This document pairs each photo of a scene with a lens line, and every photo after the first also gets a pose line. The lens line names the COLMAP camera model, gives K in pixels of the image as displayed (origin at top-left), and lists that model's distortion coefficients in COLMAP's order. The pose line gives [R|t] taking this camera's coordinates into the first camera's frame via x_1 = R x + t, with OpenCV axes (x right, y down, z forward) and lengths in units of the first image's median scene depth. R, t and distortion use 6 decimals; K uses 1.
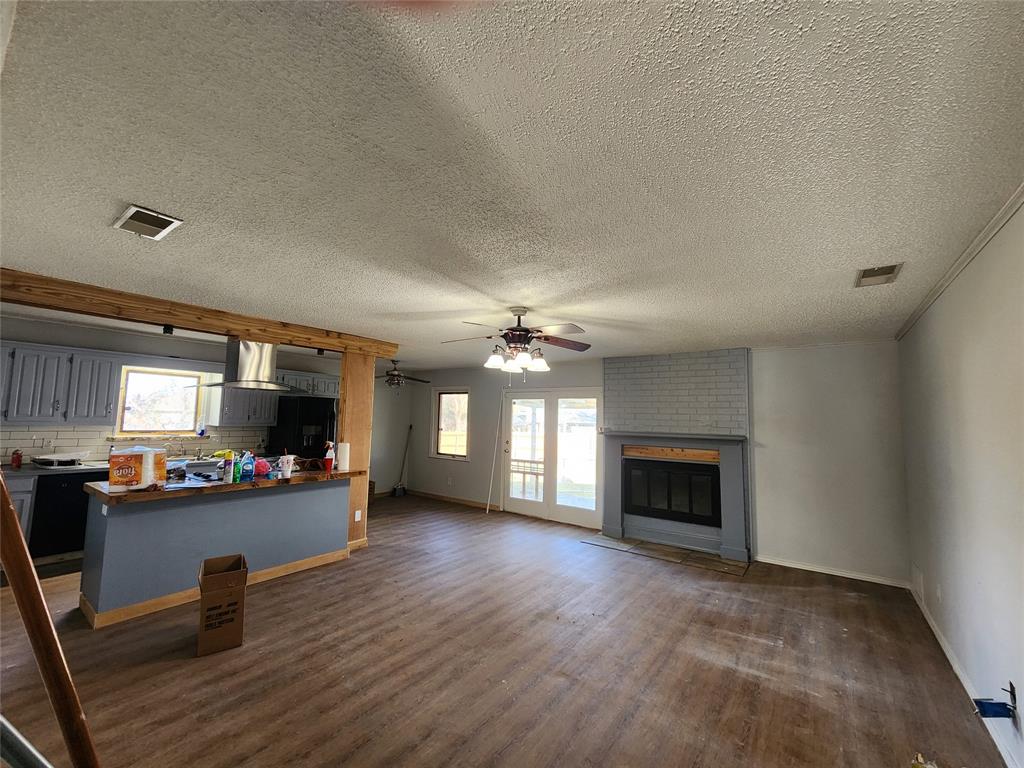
lens RADIAL K [[420.4, 0, 509.2], [0, 420.4, 383.9], [0, 0, 1]] dist [-0.006233, 0.001853]
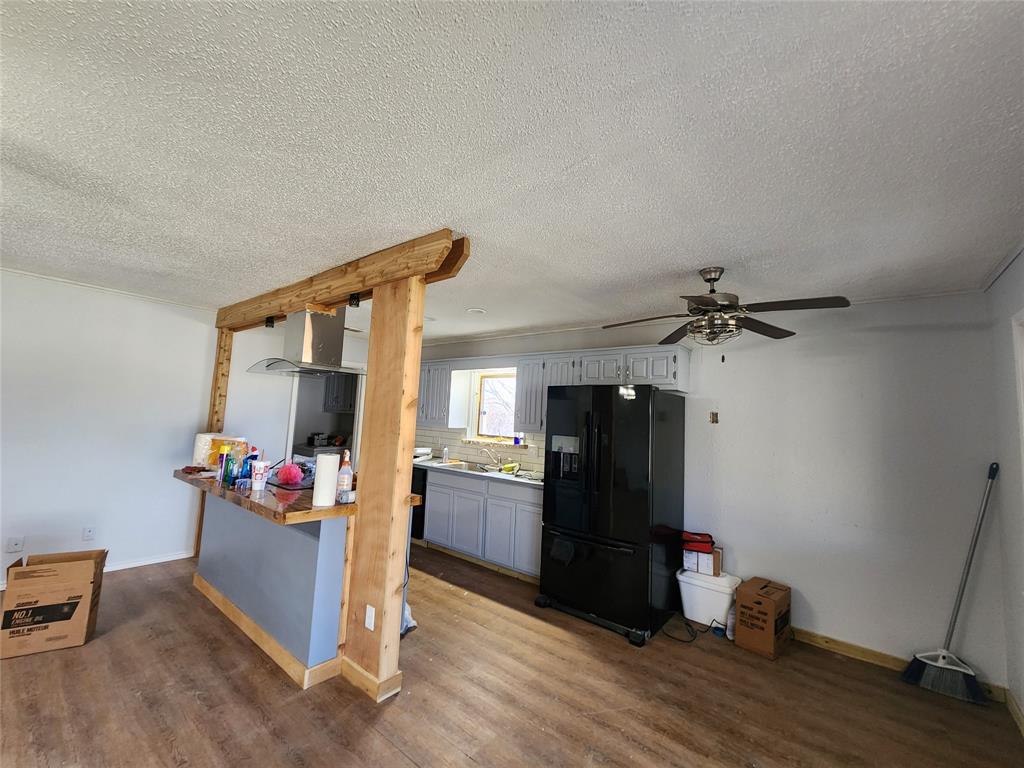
lens RADIAL K [[420.4, 0, 509.8], [0, 420.4, 380.6], [0, 0, 1]] dist [-0.006233, 0.001853]
pose [[-0.041587, -0.117219, -0.992235, 0.138522], [0.032839, 0.992397, -0.118615, 0.122162], [0.998595, -0.037517, -0.037421, 1.288311]]
